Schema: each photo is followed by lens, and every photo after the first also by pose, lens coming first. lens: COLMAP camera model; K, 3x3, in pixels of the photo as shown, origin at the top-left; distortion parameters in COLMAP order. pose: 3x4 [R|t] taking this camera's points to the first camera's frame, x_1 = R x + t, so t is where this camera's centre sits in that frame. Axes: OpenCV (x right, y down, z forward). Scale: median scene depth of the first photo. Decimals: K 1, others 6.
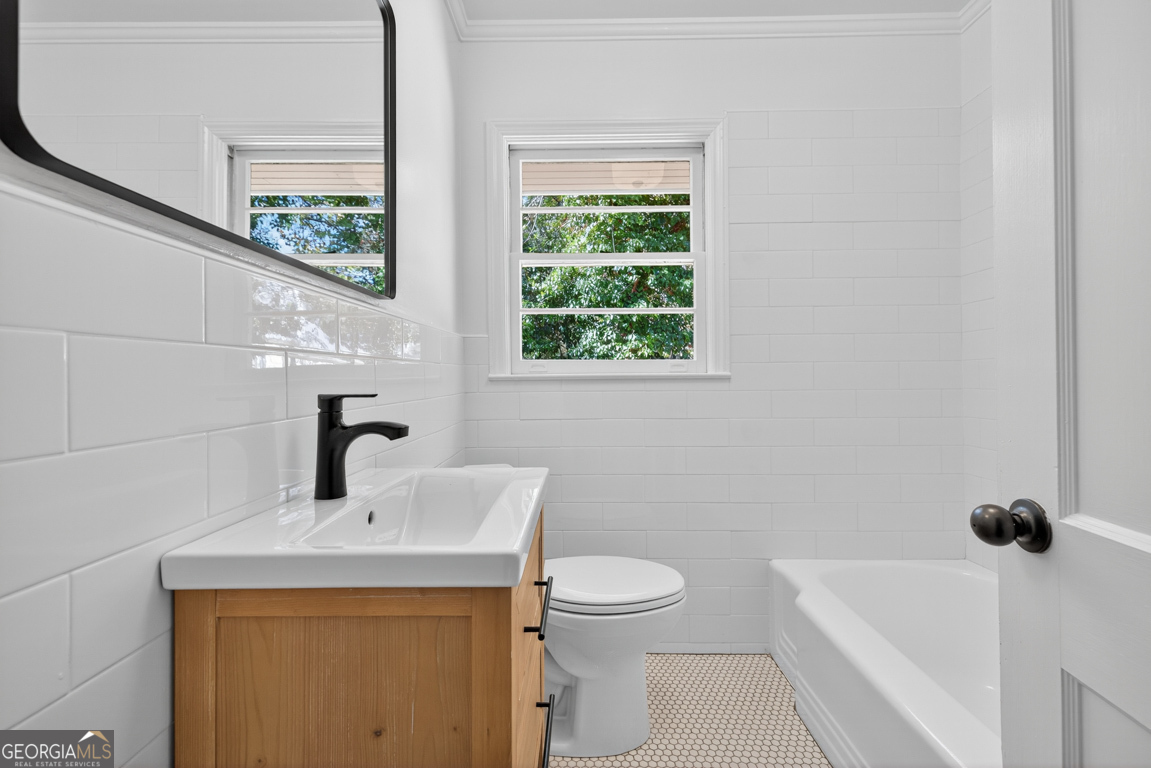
lens RADIAL K [[484.8, 0, 574.5], [0, 484.8, 380.1], [0, 0, 1]] dist [0.005260, -0.000950]
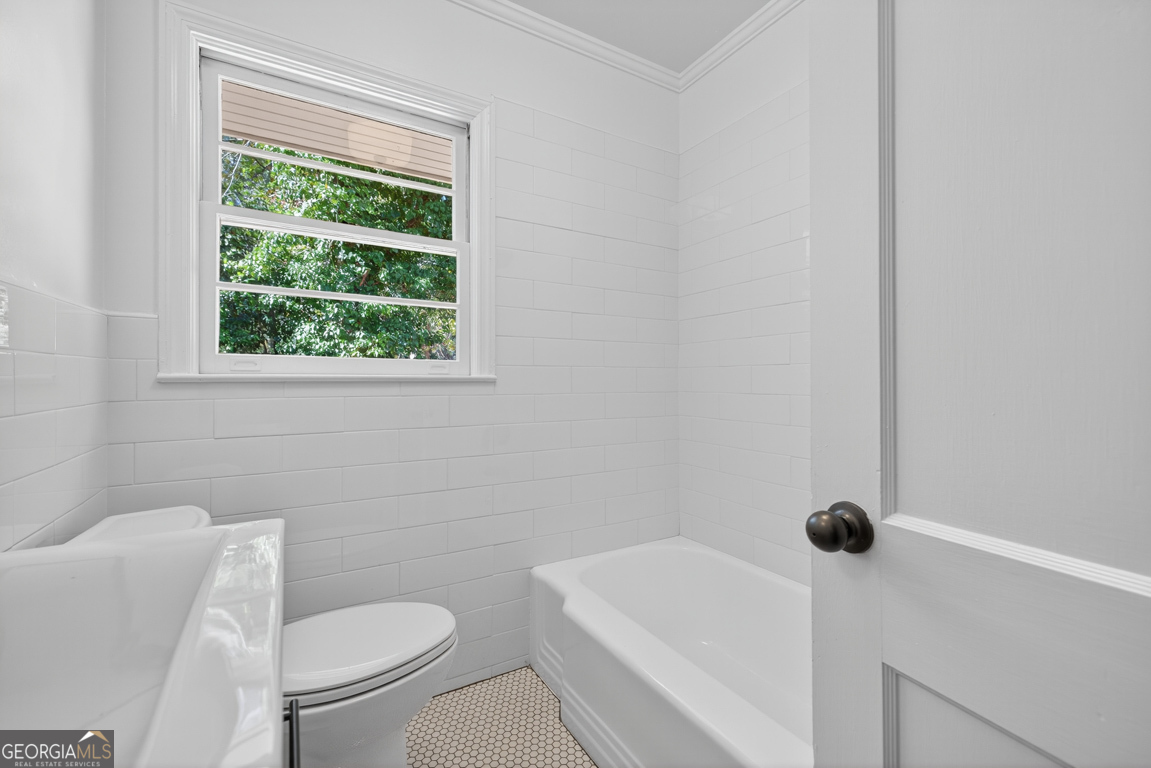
lens RADIAL K [[484.8, 0, 576.9], [0, 484.8, 376.6], [0, 0, 1]] dist [0.005260, -0.000950]
pose [[0.854538, 0.012521, 0.519238, -0.027961], [-0.006343, 0.999886, -0.013671, -0.001104], [-0.519351, 0.008389, 0.854520, 0.113067]]
